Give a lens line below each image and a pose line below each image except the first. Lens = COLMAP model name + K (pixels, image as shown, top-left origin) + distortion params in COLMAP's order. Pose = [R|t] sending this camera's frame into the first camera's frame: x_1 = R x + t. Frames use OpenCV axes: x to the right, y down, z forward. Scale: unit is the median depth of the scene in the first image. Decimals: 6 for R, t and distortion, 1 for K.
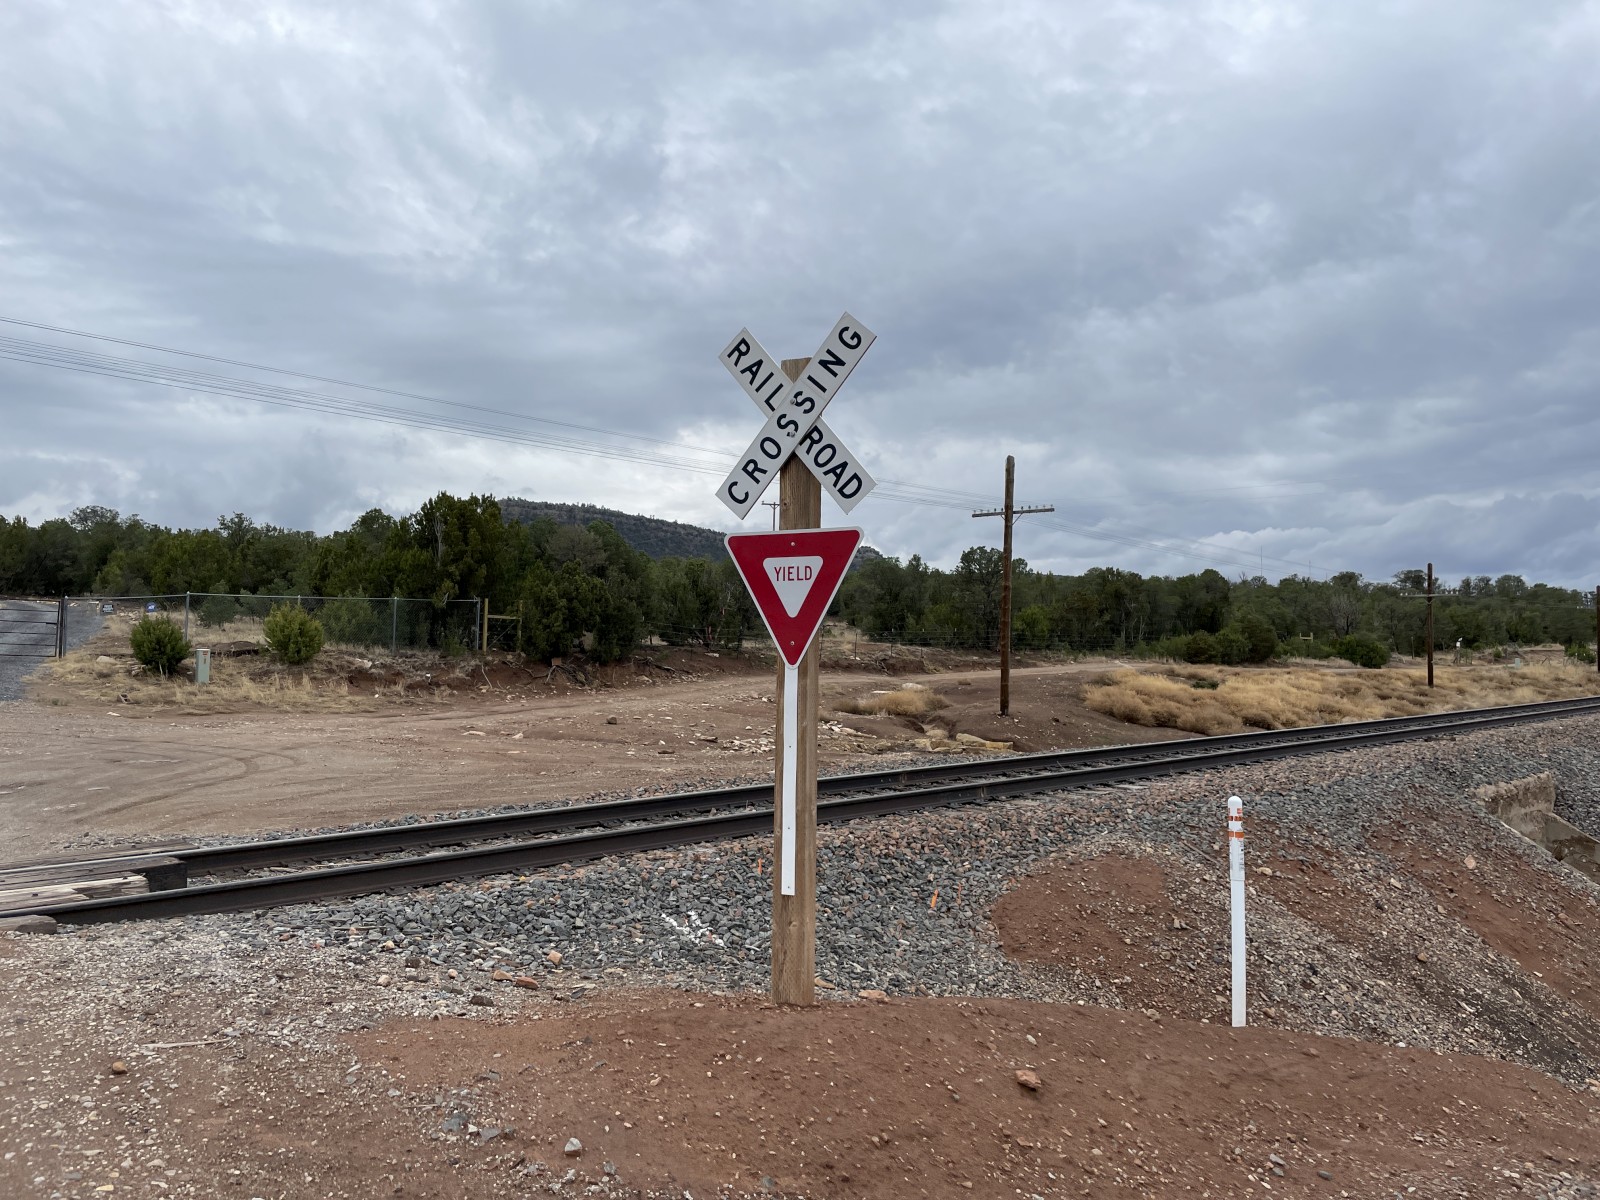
lens RADIAL K [[1233.4, 0, 824.5], [0, 1233.4, 573.9], [0, 0, 1]] dist [0.099444, -0.121237]
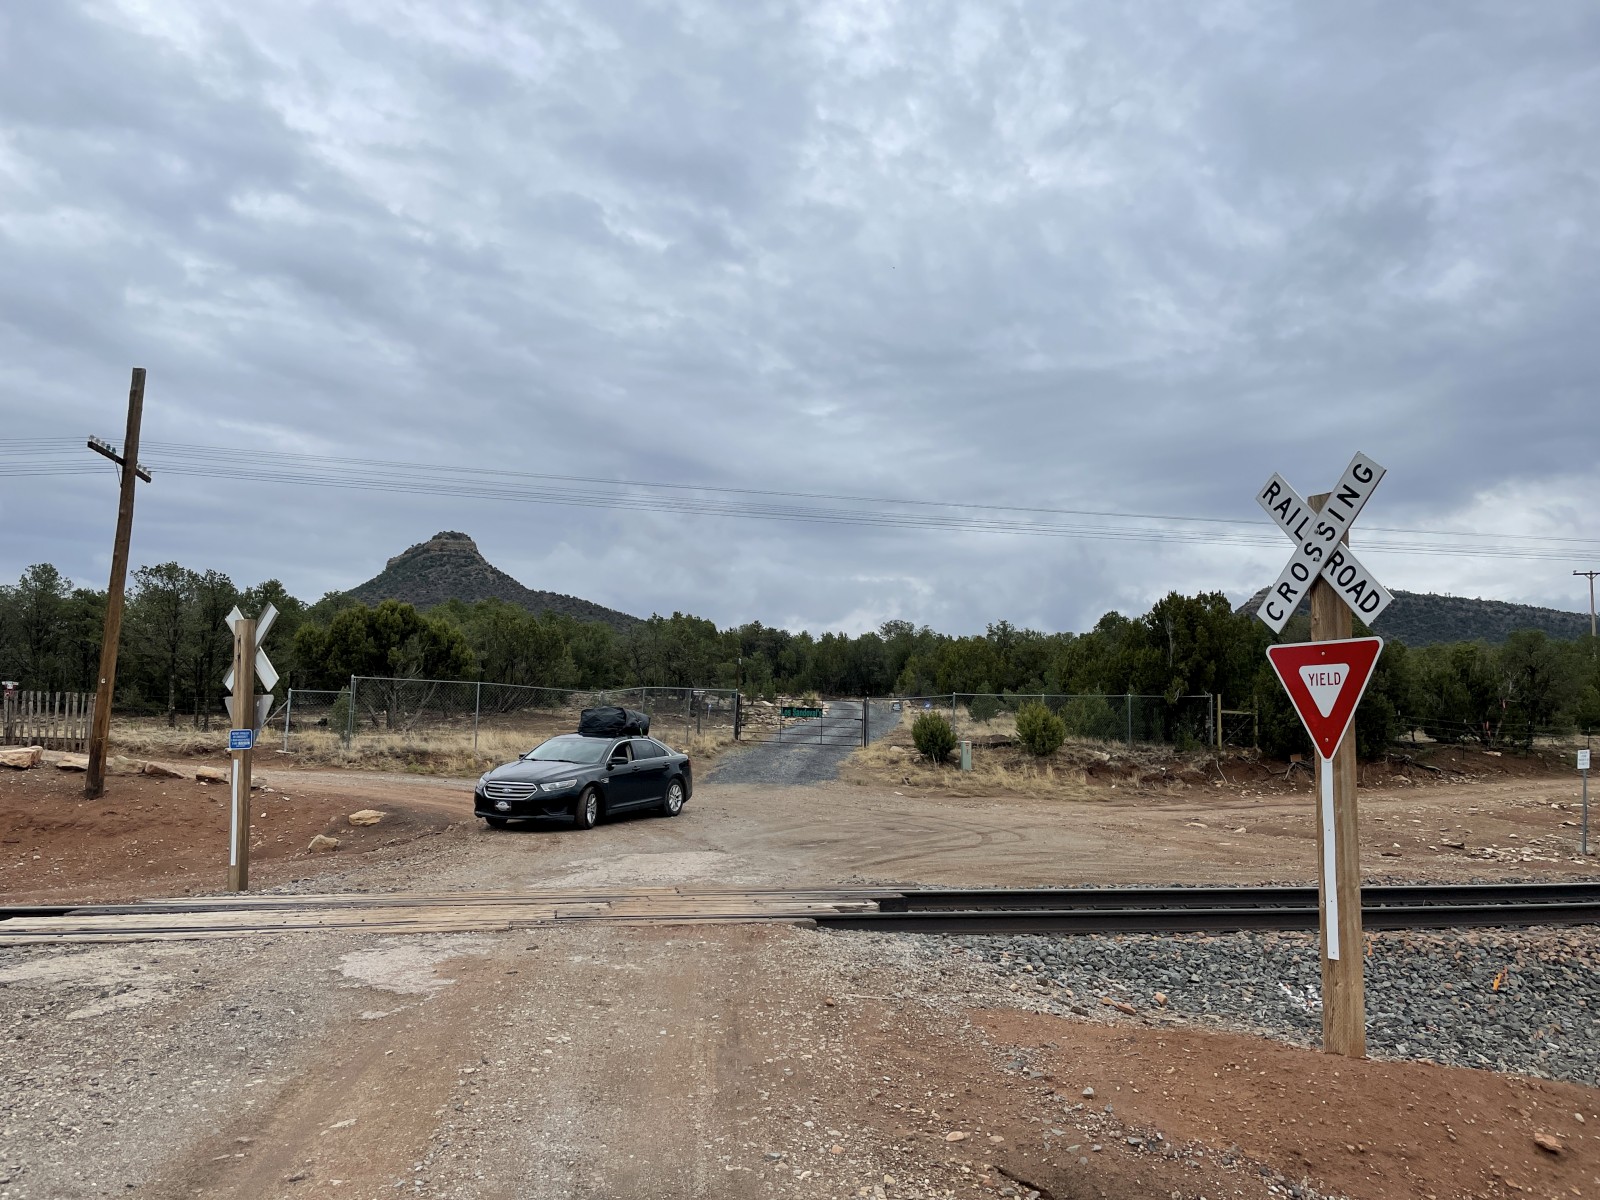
lens RADIAL K [[1209.2, 0, 808.9], [0, 1209.2, 592.4], [0, 0, 1]] dist [0.073382, -0.111686]
pose [[0.826099, -0.063576, -0.559928, 0.151306], [0.027969, 0.997017, -0.071939, -0.008449], [0.562831, 0.043768, 0.825412, -0.151580]]
